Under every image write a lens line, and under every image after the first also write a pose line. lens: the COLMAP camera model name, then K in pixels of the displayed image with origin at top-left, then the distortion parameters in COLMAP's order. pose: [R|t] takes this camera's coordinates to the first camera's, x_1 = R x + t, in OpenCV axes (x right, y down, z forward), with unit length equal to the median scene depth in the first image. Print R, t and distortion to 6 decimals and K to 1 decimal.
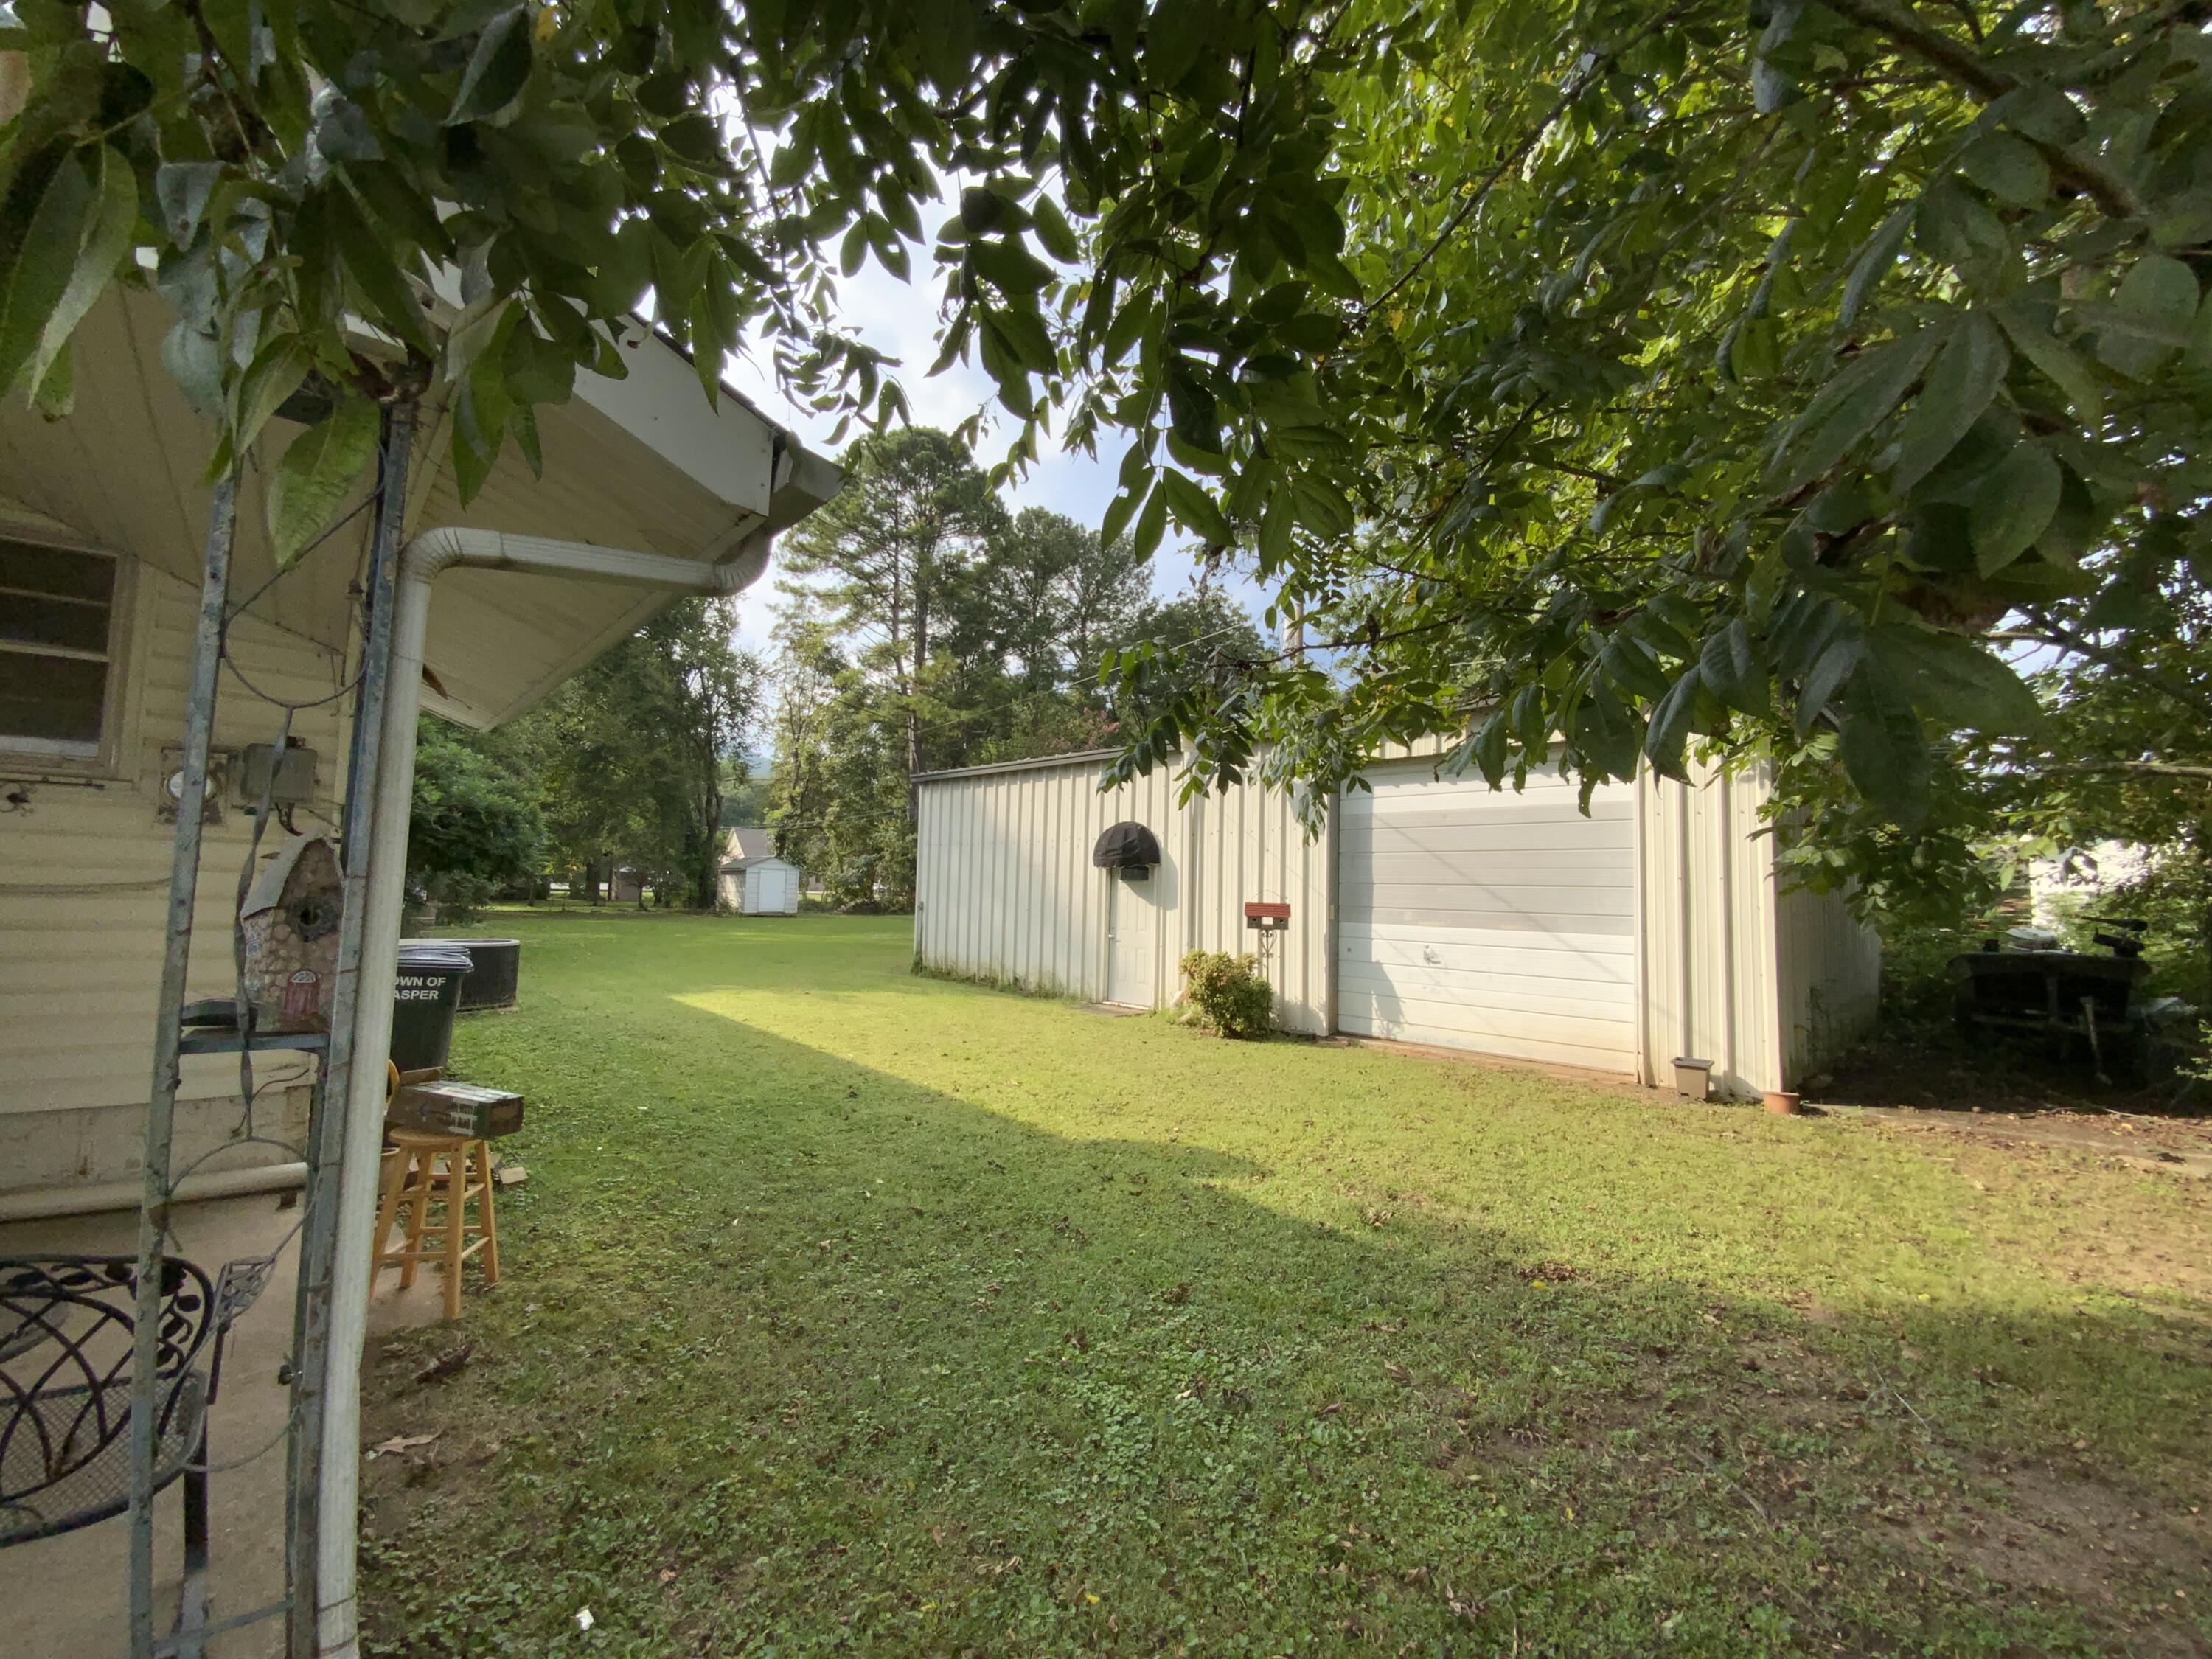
lens RADIAL K [[905.9, 0, 1106.0], [0, 905.9, 829.5], [0, 0, 1]] dist [0.015881, -0.018238]
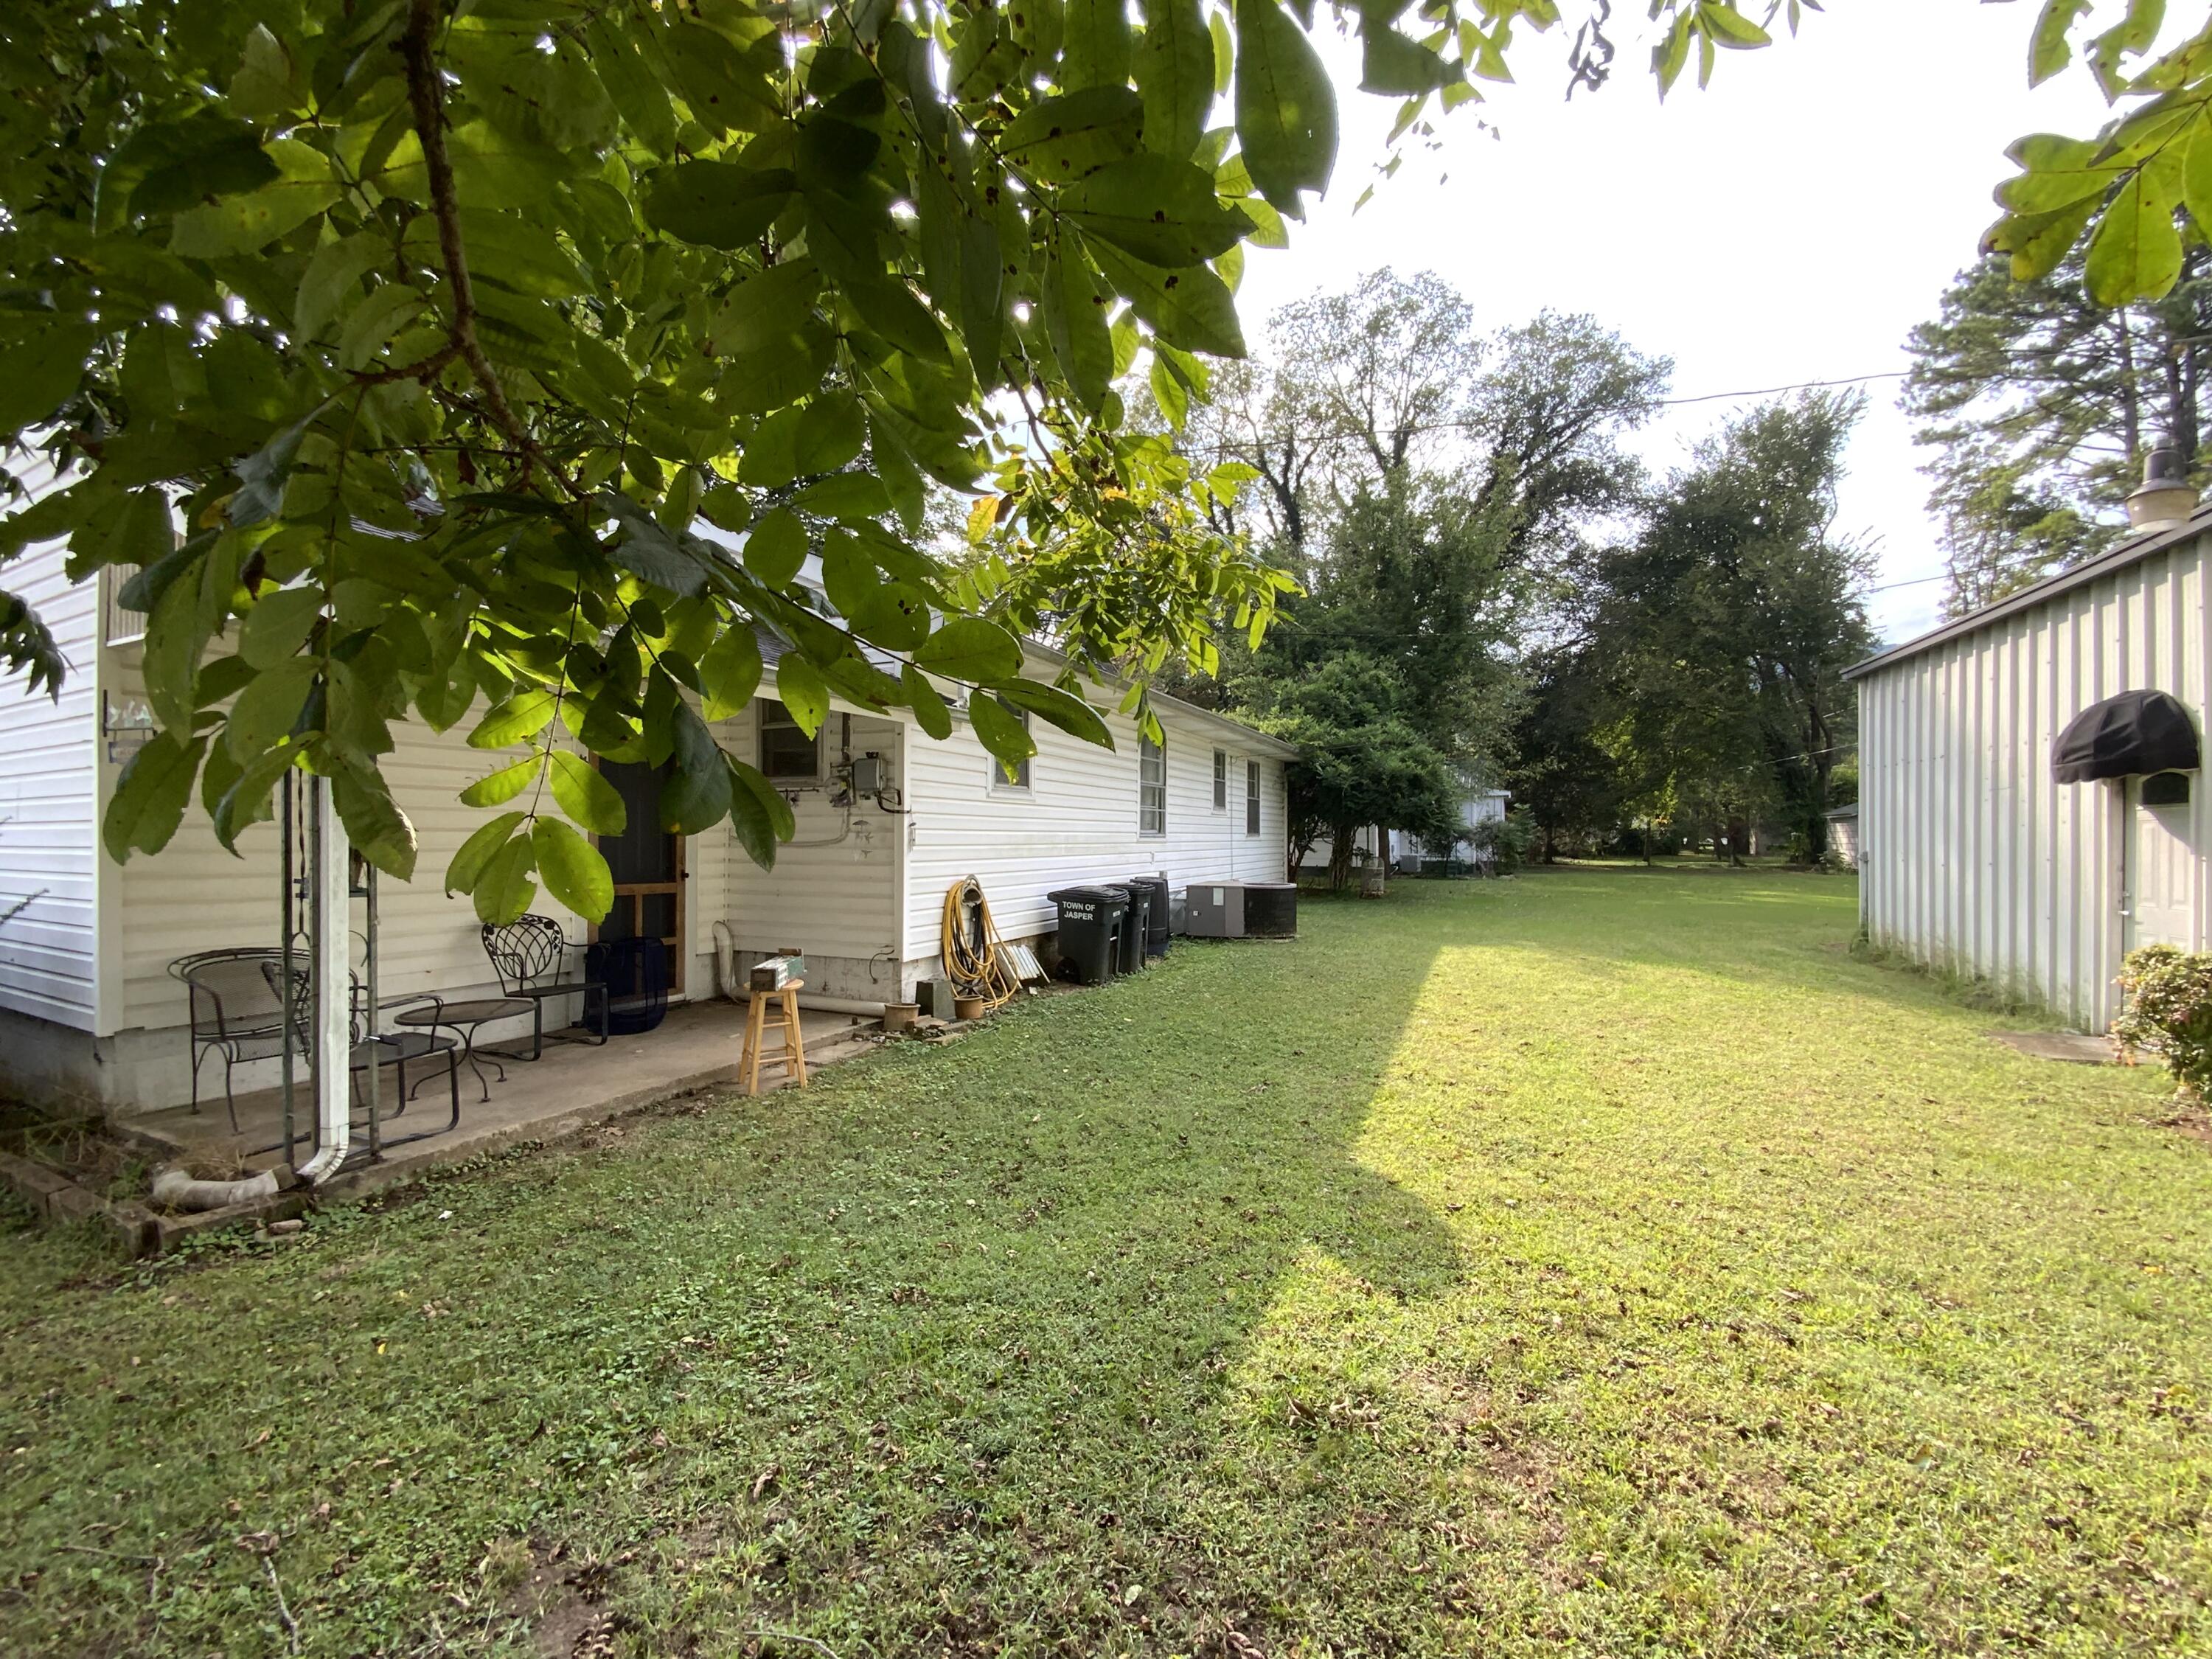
lens RADIAL K [[905.9, 0, 1106.0], [0, 905.9, 829.5], [0, 0, 1]] dist [0.015881, -0.018238]
pose [[0.369097, -0.030520, -0.928890, 0.078113], [0.074649, 0.997205, -0.003103, 0.007797], [0.926388, -0.068196, 0.370343, 0.073111]]
